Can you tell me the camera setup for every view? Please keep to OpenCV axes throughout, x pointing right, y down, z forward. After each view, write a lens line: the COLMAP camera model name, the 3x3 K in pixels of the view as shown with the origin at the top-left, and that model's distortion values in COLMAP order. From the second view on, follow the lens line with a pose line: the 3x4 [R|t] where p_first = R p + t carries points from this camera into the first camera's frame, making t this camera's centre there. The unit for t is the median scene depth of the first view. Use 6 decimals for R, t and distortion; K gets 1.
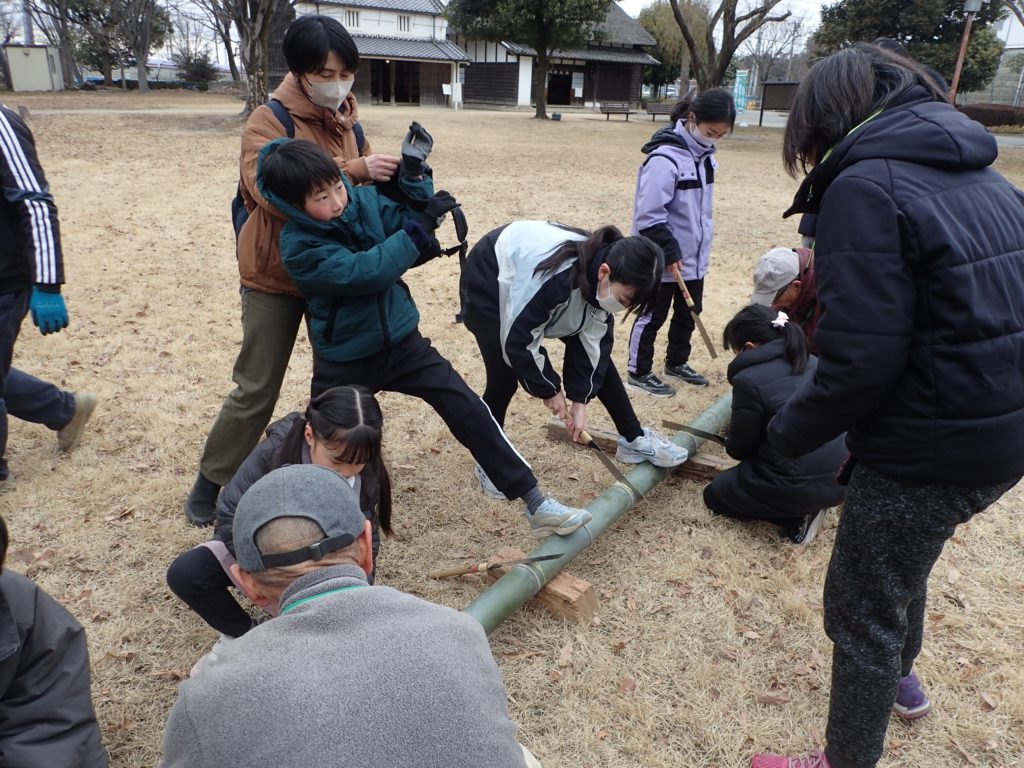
lens RADIAL K [[744.9, 0, 514.7], [0, 744.9, 387.8], [0, 0, 1]] dist [-0.008662, -0.001550]
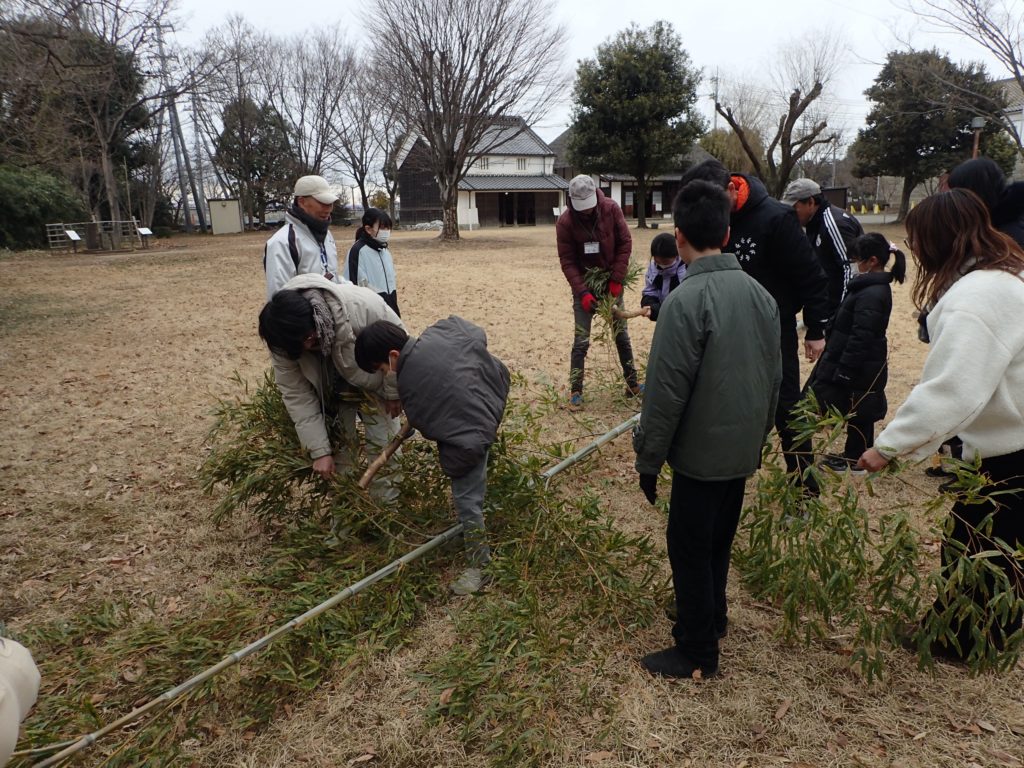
lens RADIAL K [[744.9, 0, 523.0], [0, 744.9, 386.5], [0, 0, 1]] dist [-0.008662, -0.001550]
pose [[0.996448, -0.049294, -0.068276, -0.077592], [0.038569, 0.987881, -0.150344, 0.073968], [0.074860, 0.147176, 0.986273, -0.192244]]
